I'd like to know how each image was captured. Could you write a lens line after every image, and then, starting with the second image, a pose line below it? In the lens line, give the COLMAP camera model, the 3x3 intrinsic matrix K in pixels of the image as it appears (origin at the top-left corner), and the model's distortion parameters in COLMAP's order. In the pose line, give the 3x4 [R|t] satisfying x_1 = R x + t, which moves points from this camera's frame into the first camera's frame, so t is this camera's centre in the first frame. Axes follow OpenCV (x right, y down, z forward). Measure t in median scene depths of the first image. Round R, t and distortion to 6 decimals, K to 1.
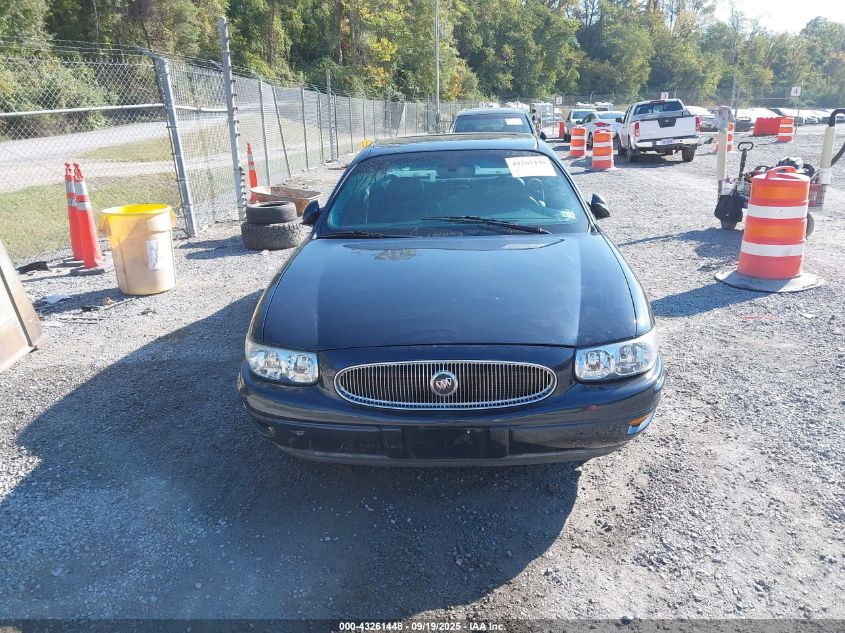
lens RADIAL K [[677.3, 0, 422.7], [0, 677.3, 339.8], [0, 0, 1]] dist [-0.002645, 0.007457]
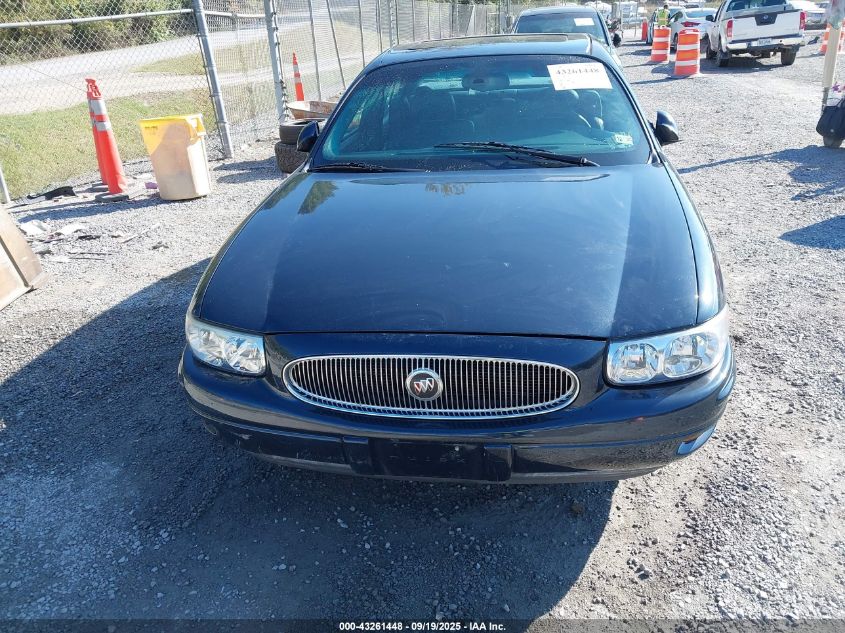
lens RADIAL K [[677.3, 0, 422.7], [0, 677.3, 339.8], [0, 0, 1]] dist [-0.002645, 0.007457]
pose [[0.994912, 0.022758, -0.098143, 0.078291], [-0.010720, 0.992535, 0.121488, -0.057319], [0.100175, -0.119817, 0.987729, 0.212700]]
